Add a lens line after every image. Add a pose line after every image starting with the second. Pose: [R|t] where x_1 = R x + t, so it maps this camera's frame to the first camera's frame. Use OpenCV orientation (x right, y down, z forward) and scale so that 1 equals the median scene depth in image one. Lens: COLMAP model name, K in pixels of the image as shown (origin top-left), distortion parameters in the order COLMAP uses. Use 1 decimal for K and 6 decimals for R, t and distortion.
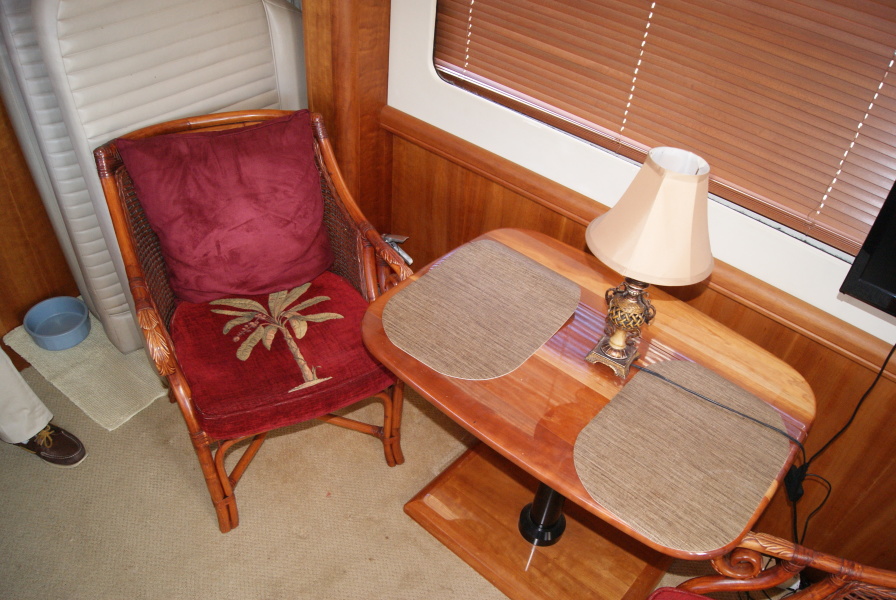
lens RADIAL K [[703.7, 0, 448.0], [0, 703.7, 300.0], [0, 0, 1]] dist [-0.108634, 0.005982]
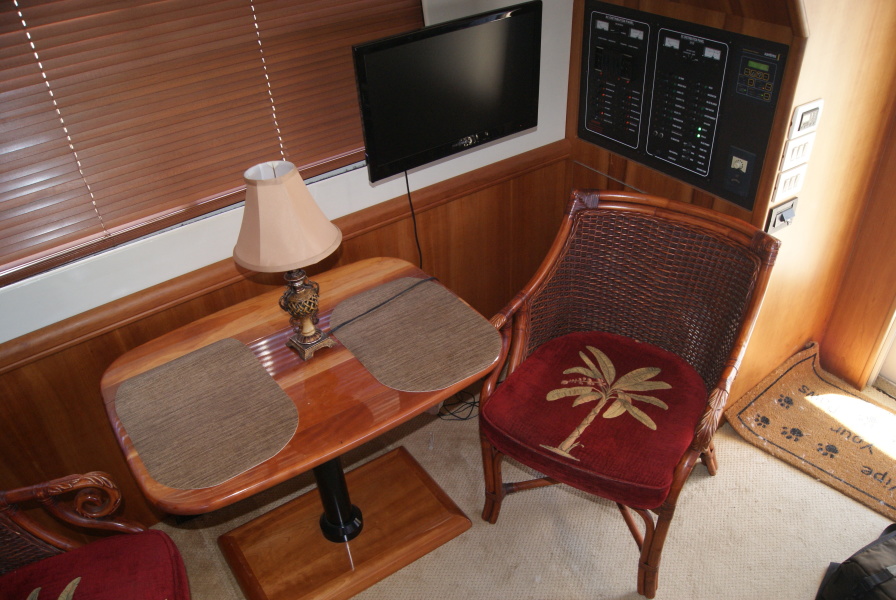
lens RADIAL K [[703.7, 0, 448.0], [0, 703.7, 300.0], [0, 0, 1]] dist [-0.108634, 0.005982]
pose [[0.261073, -0.637450, 0.724913, -0.520366], [0.677671, 0.655829, 0.332642, -0.206840], [-0.687461, 0.404409, 0.603200, 0.114650]]
